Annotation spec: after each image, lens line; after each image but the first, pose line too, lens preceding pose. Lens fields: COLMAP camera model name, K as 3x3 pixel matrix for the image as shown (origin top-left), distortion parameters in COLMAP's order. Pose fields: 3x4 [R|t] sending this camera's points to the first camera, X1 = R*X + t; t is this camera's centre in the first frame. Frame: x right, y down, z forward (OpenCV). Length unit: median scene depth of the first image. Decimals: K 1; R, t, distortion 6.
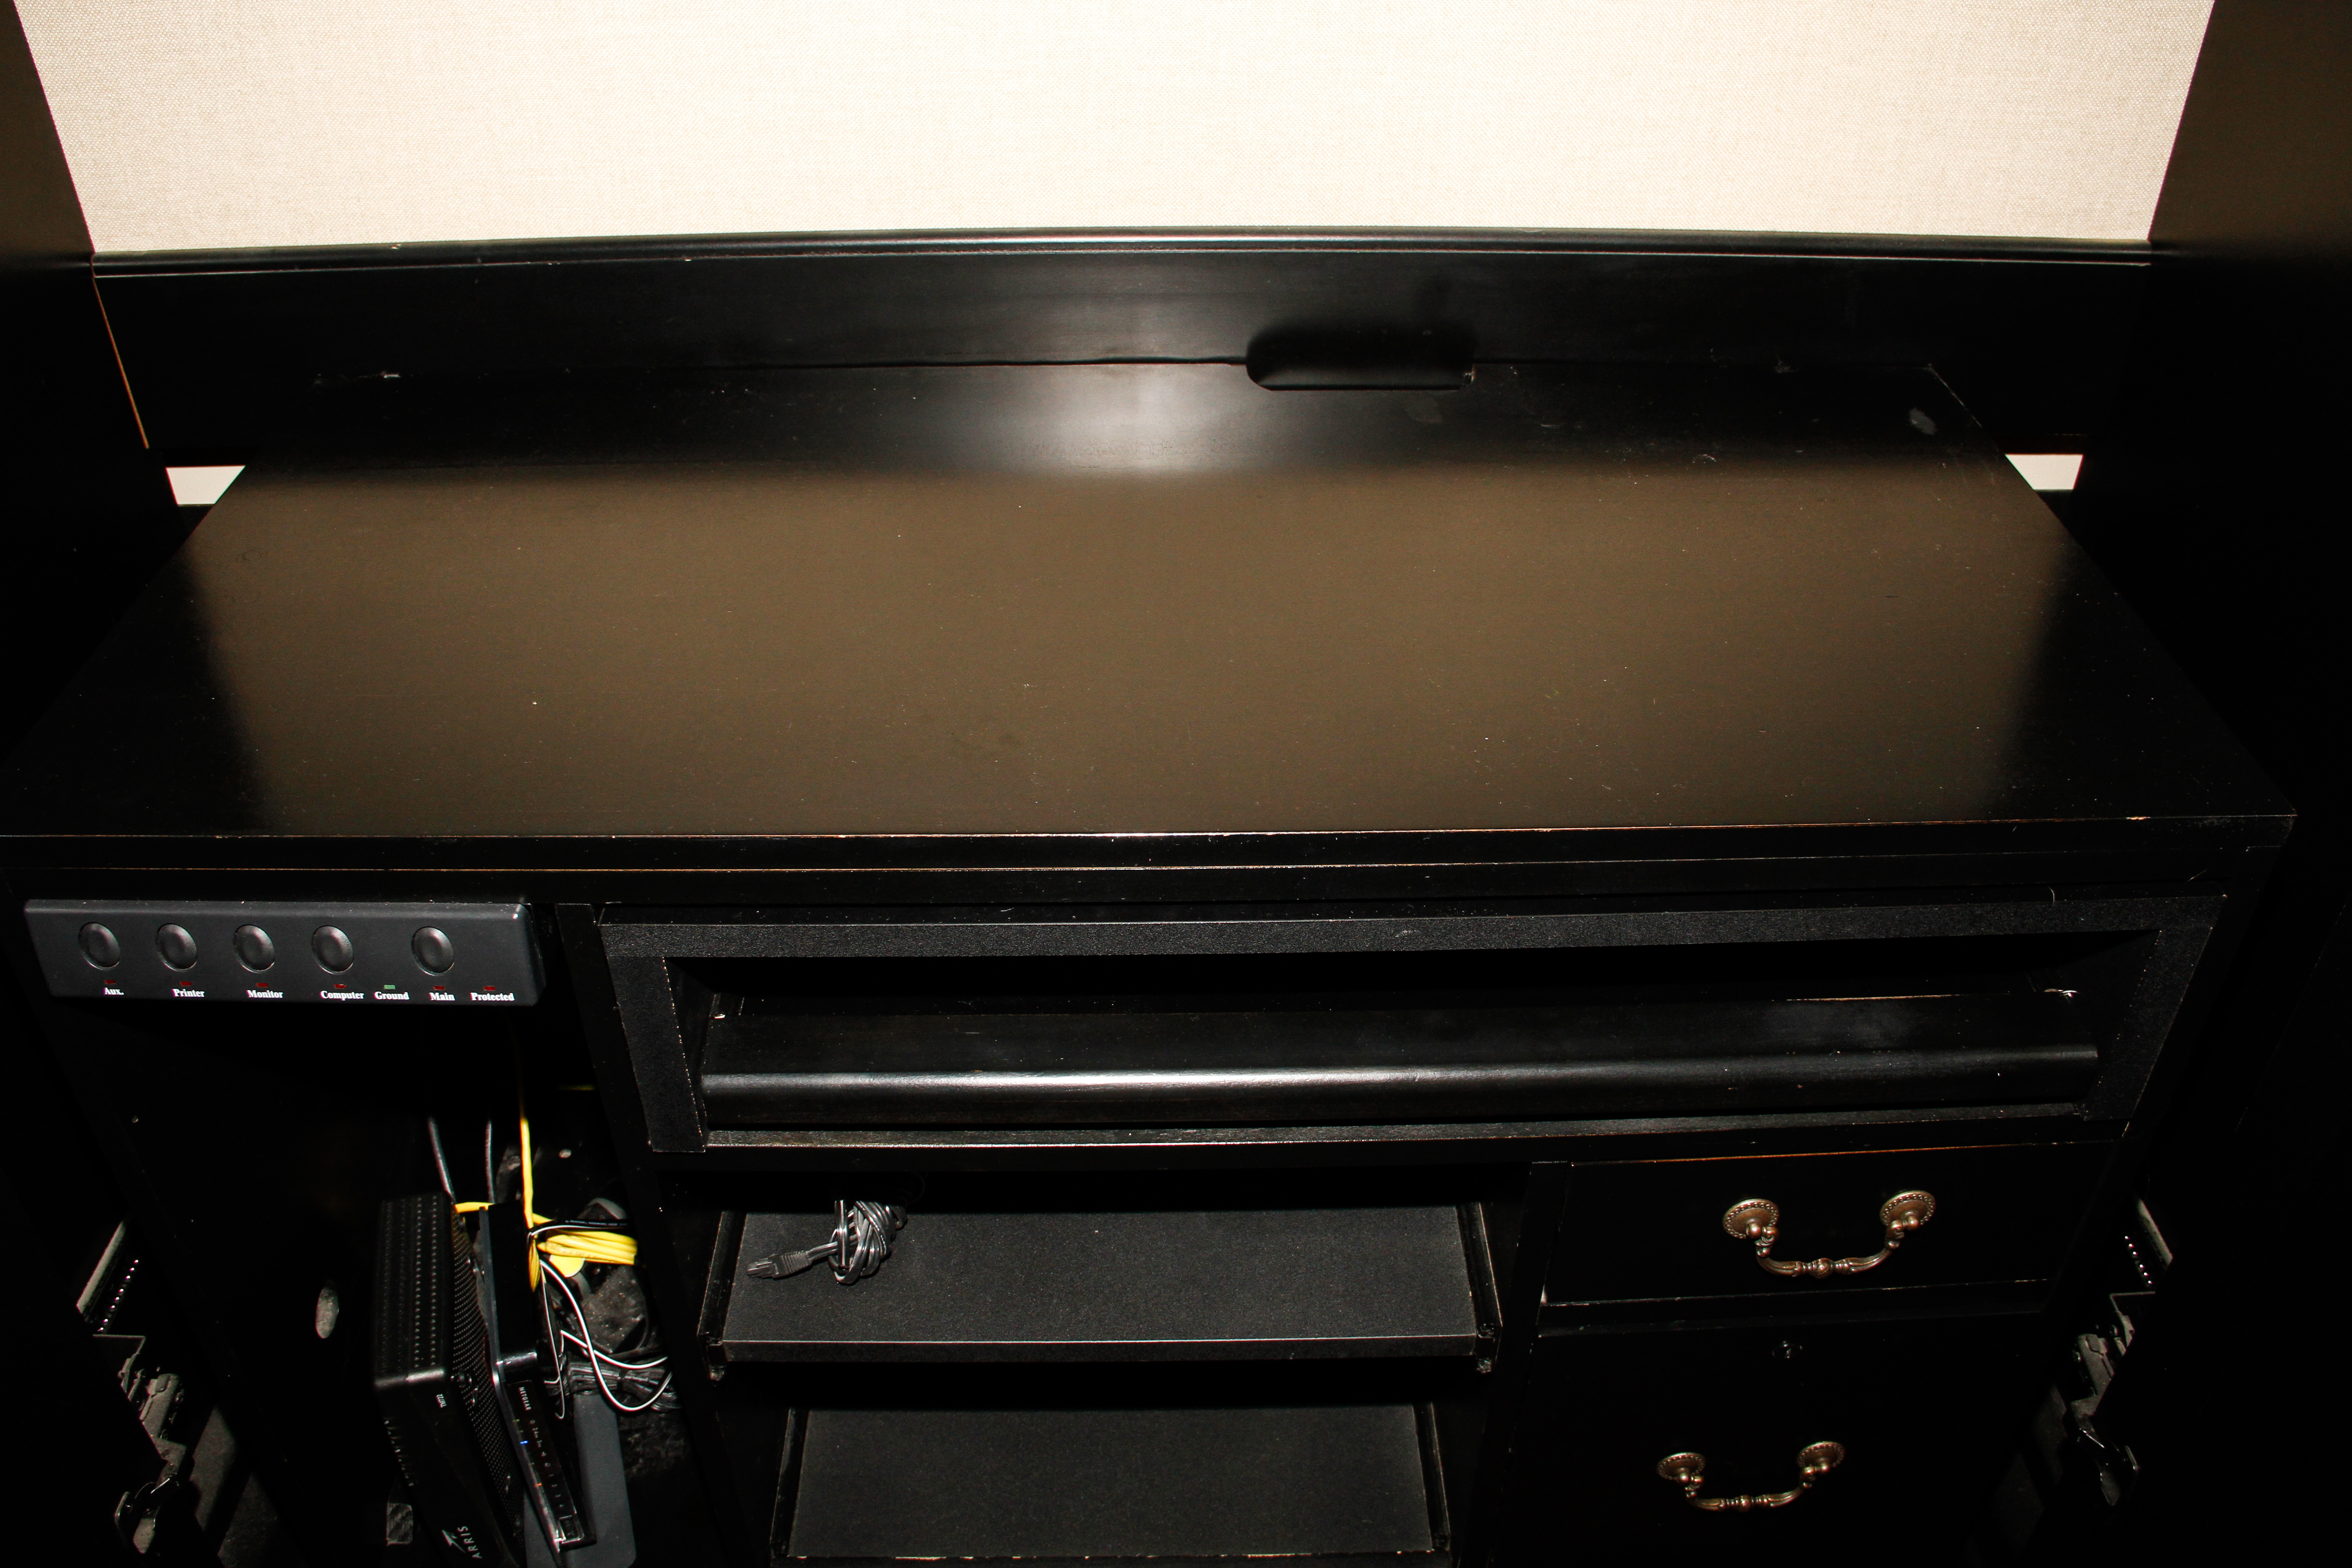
lens RADIAL K [[1895.0, 0, 1159.3], [0, 1895.0, 782.5], [0, 0, 1]] dist [-0.196511, 0.142258]
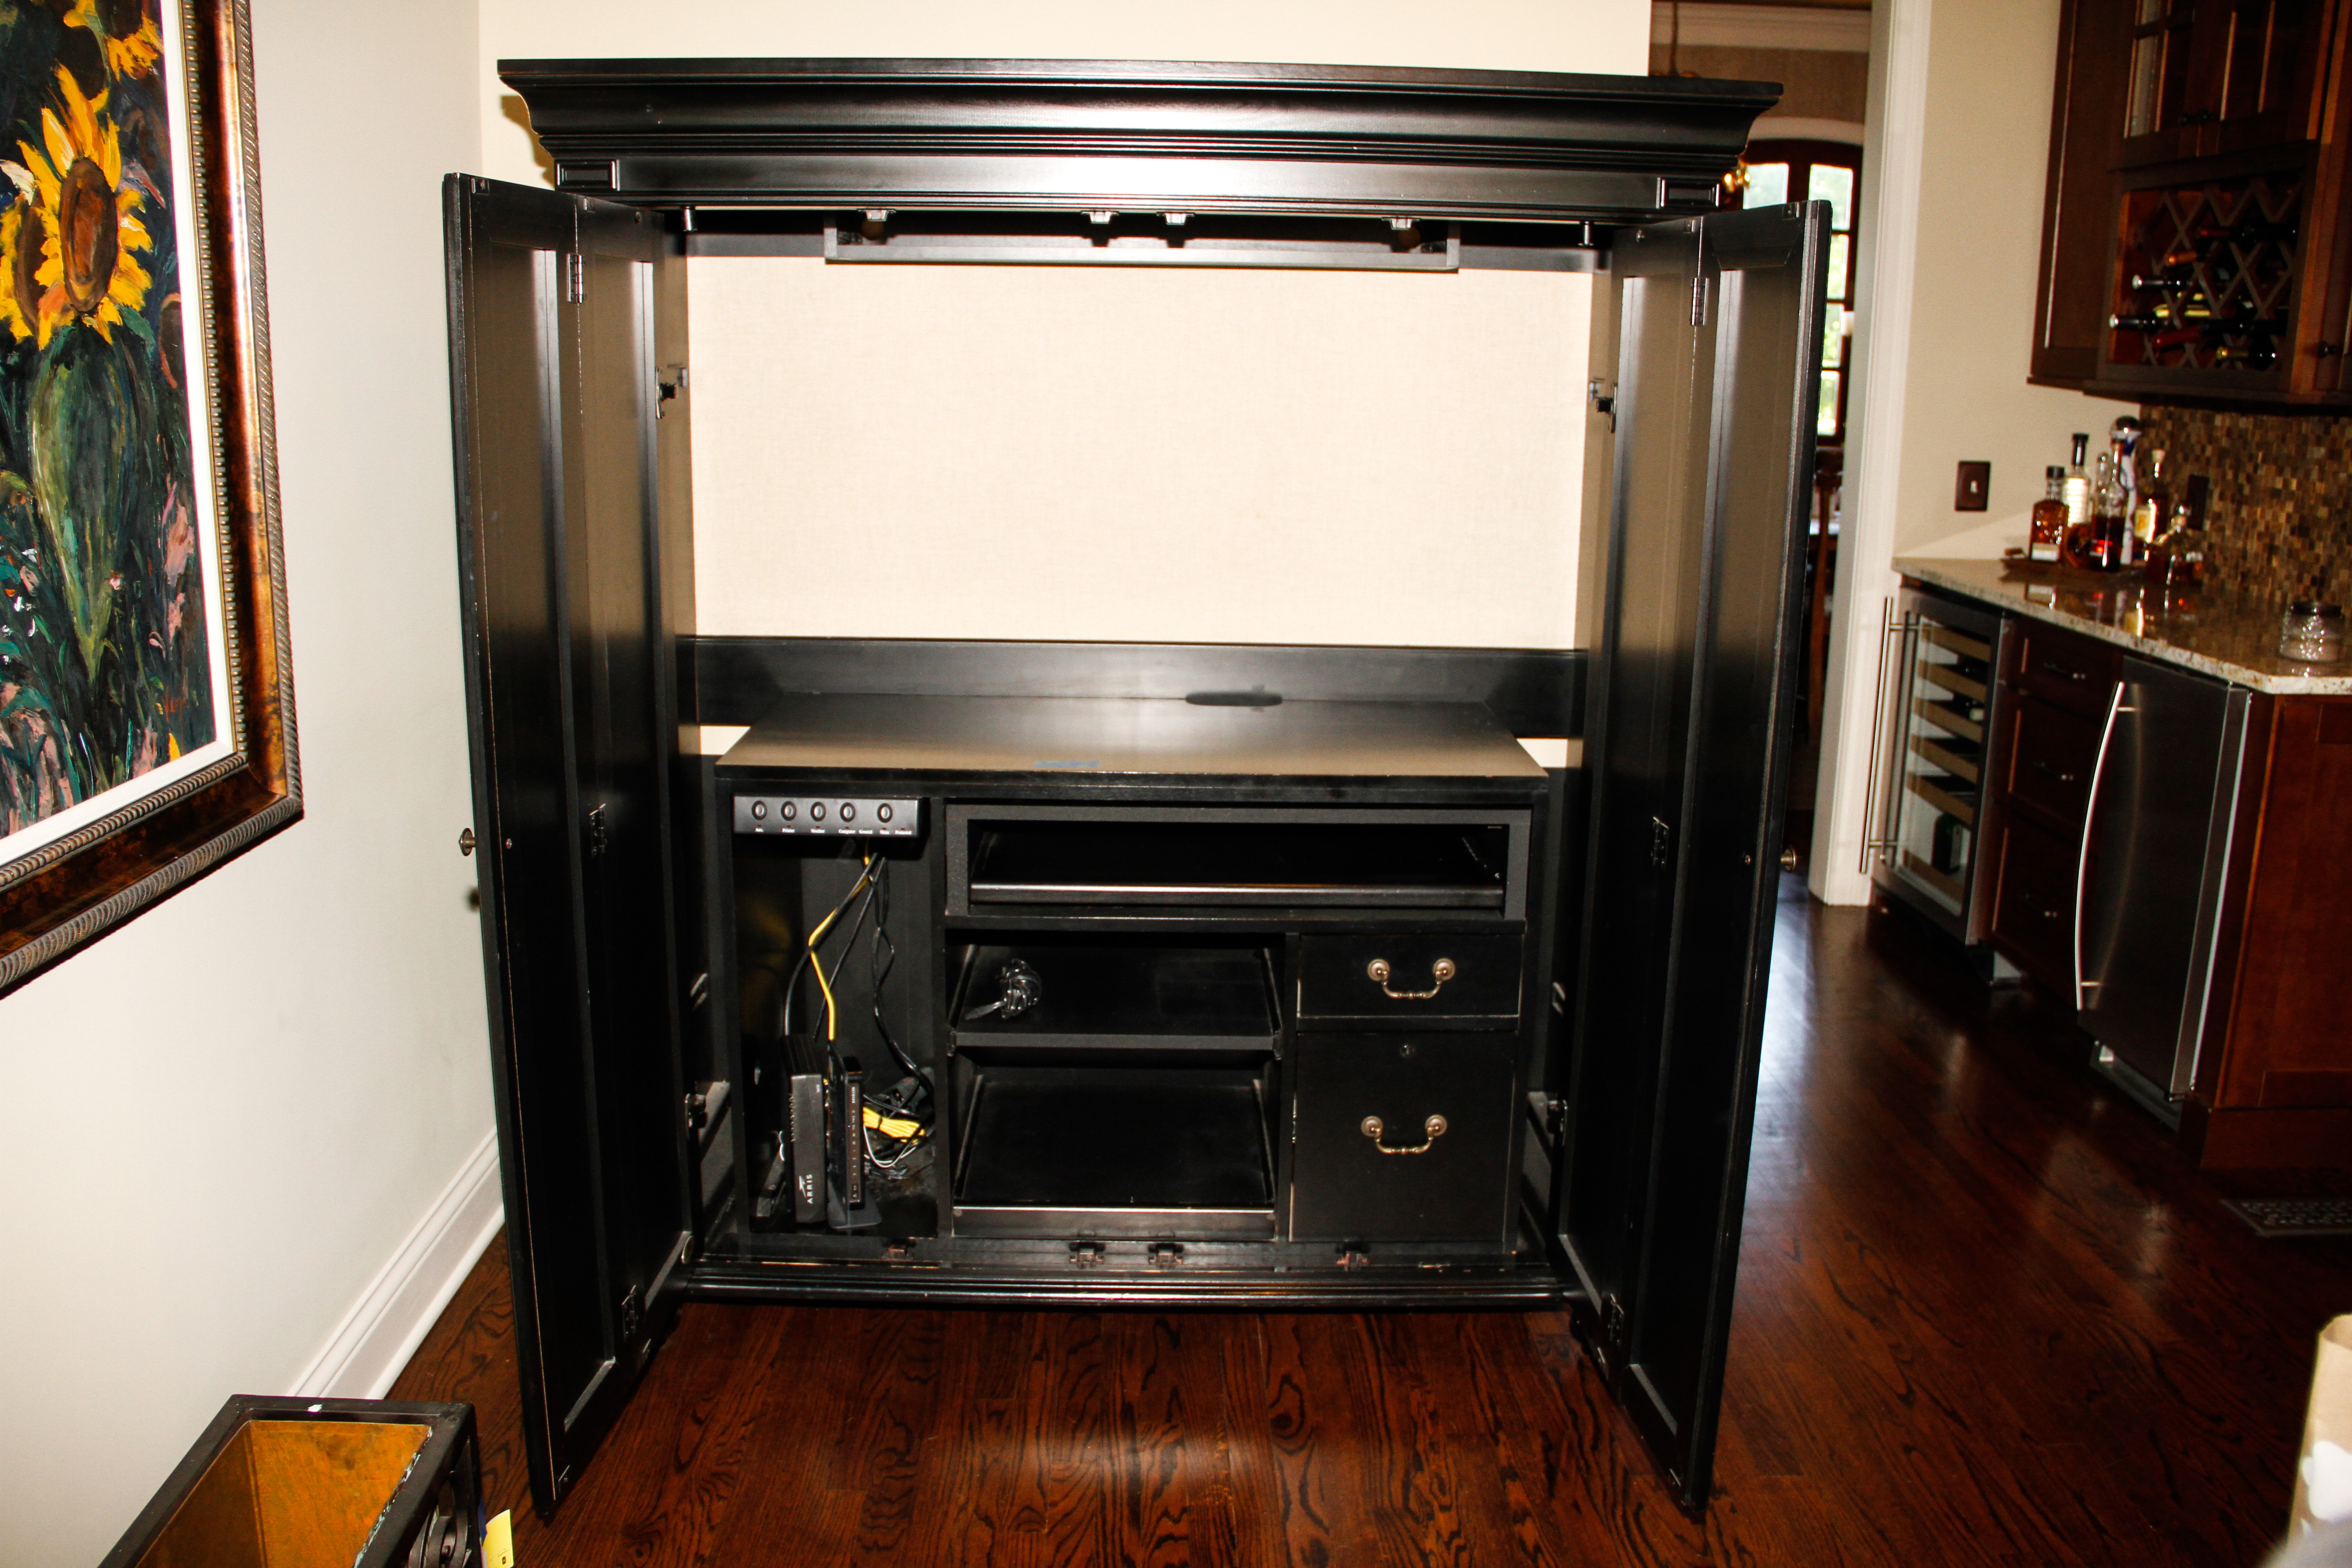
lens RADIAL K [[1895.0, 0, 1159.3], [0, 1895.0, 782.5], [0, 0, 1]] dist [-0.196511, 0.142258]
pose [[0.999812, 0.019390, -0.000935, 0.019826], [-0.018213, 0.920262, -0.390879, 0.891342], [-0.006719, 0.390822, 0.920442, -1.279526]]
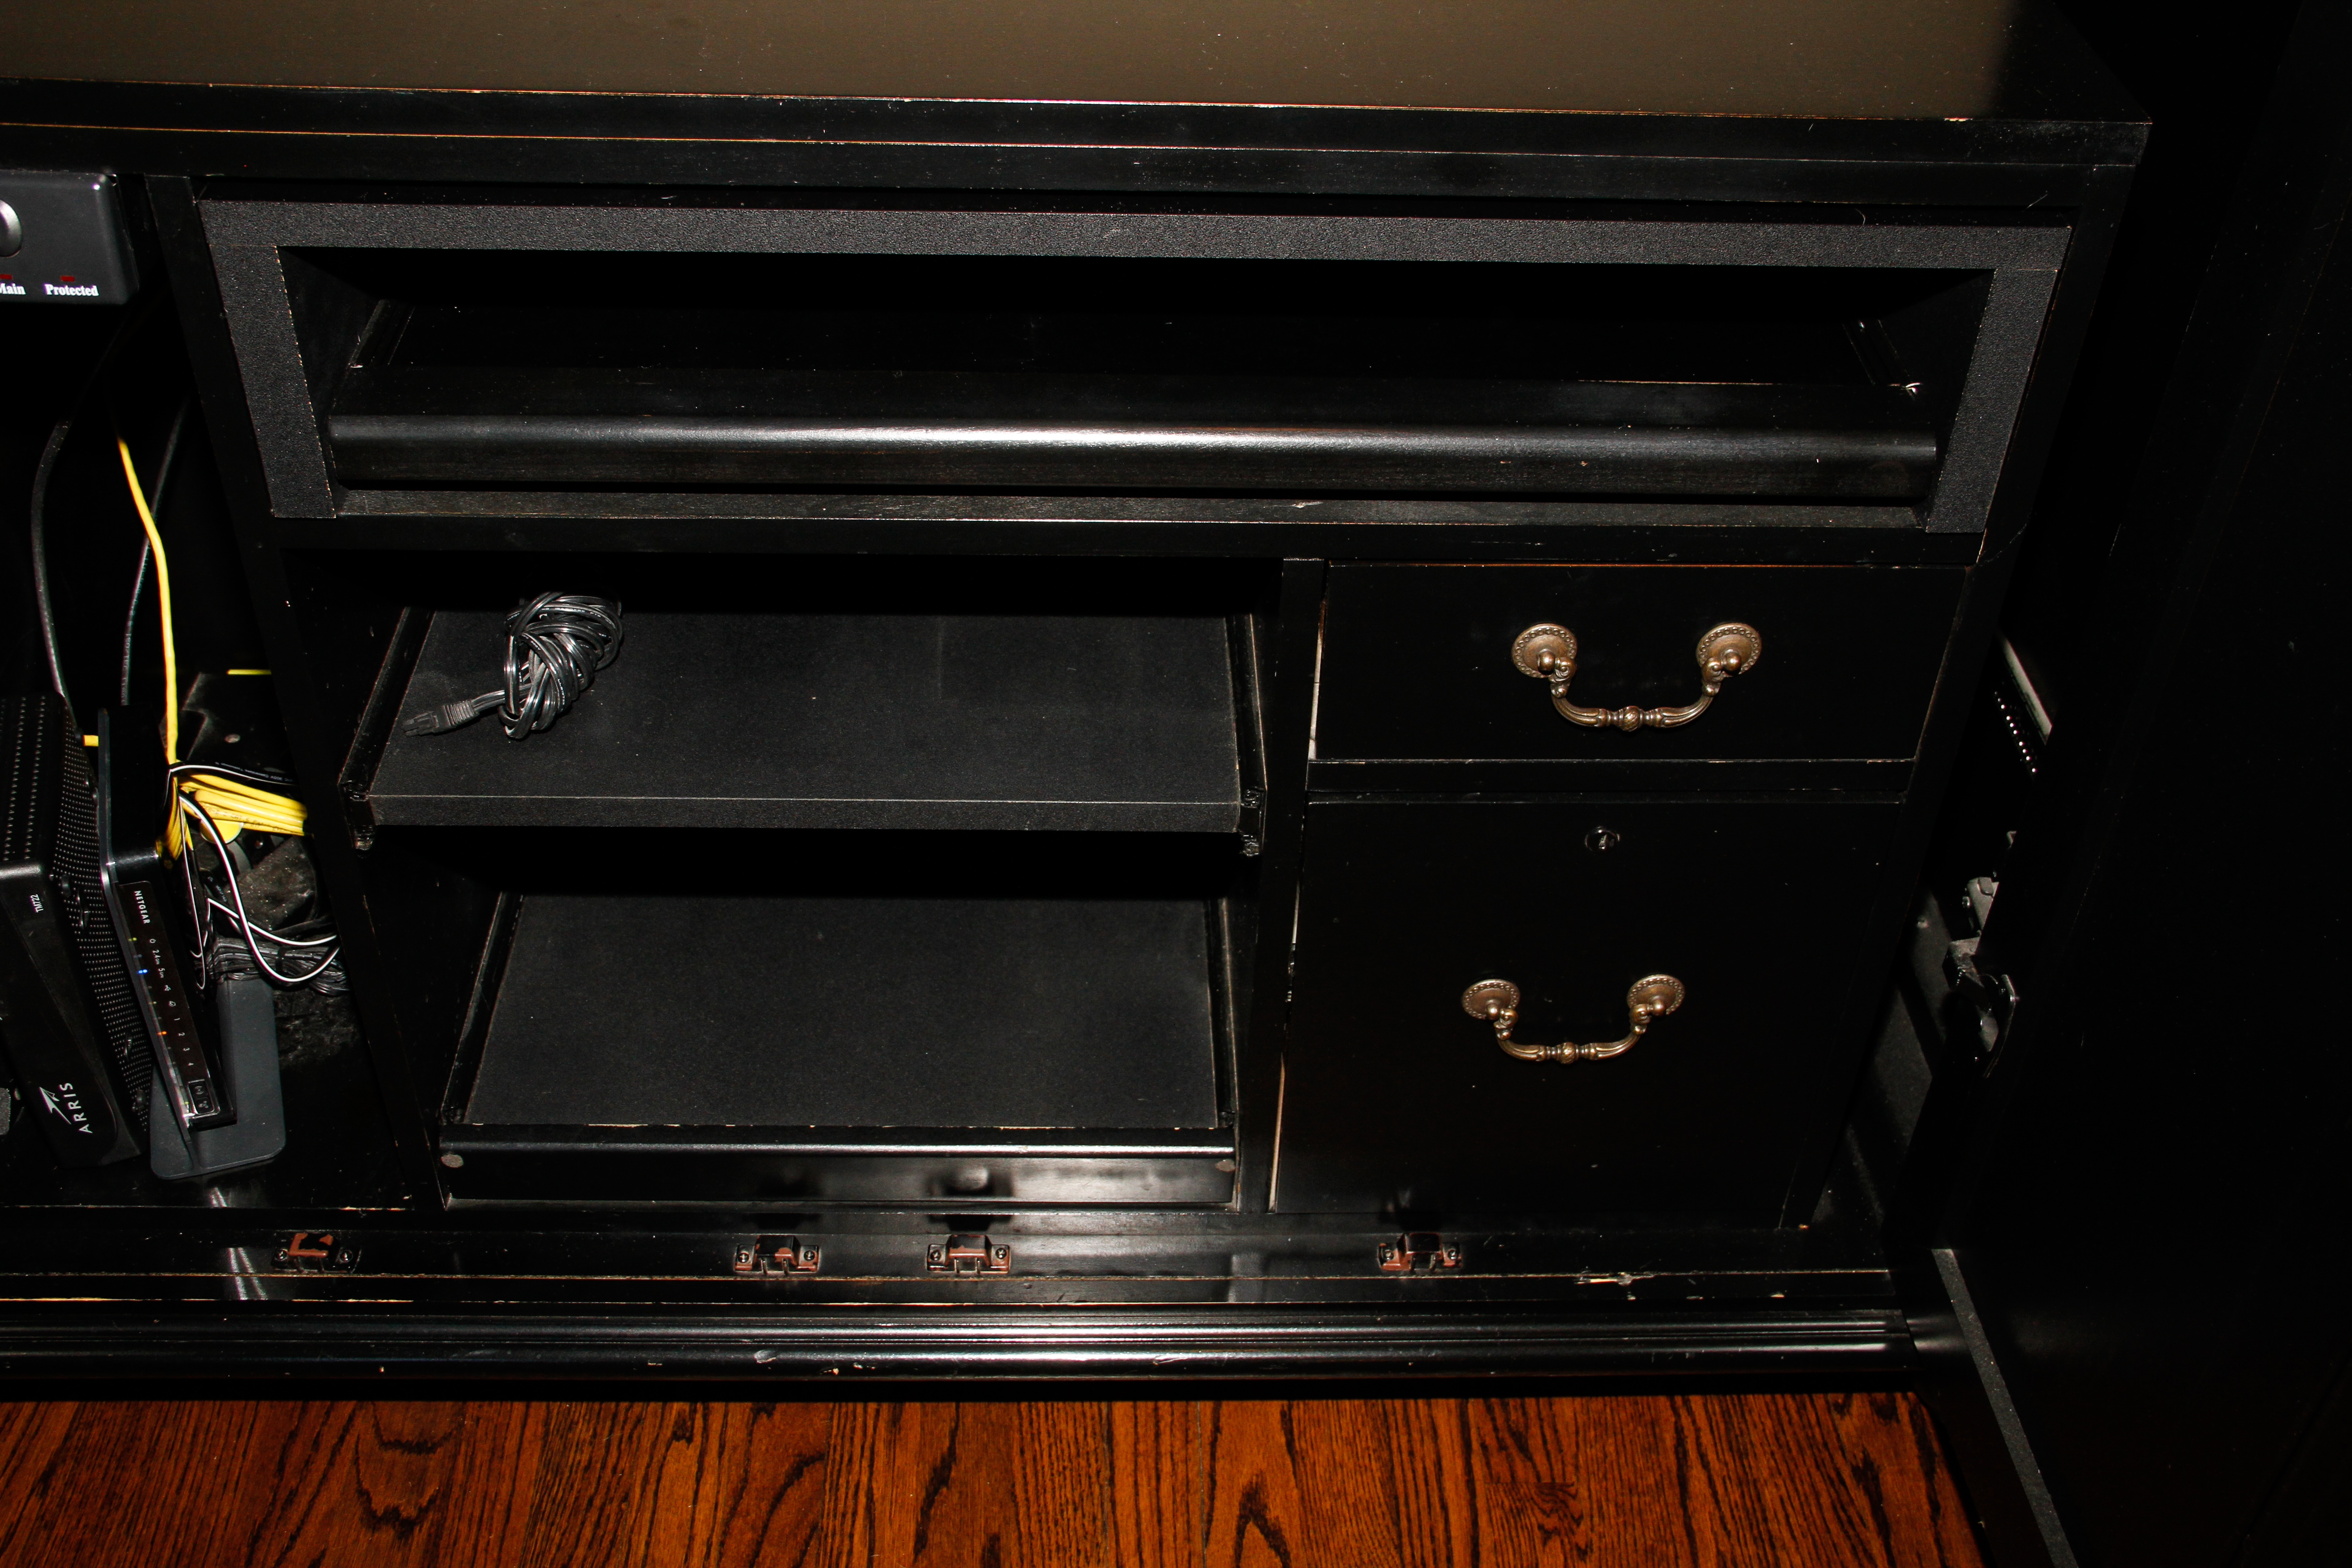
lens RADIAL K [[2360.0, 0, 1176.0], [0, 2360.0, 784.0], [0, 0, 1]] dist [-0.119592, 0.229414]
pose [[0.999126, 0.018614, 0.037424, 0.094034], [-0.021049, 0.997612, 0.065786, 0.203977], [-0.036110, -0.066516, 0.997132, -0.096640]]
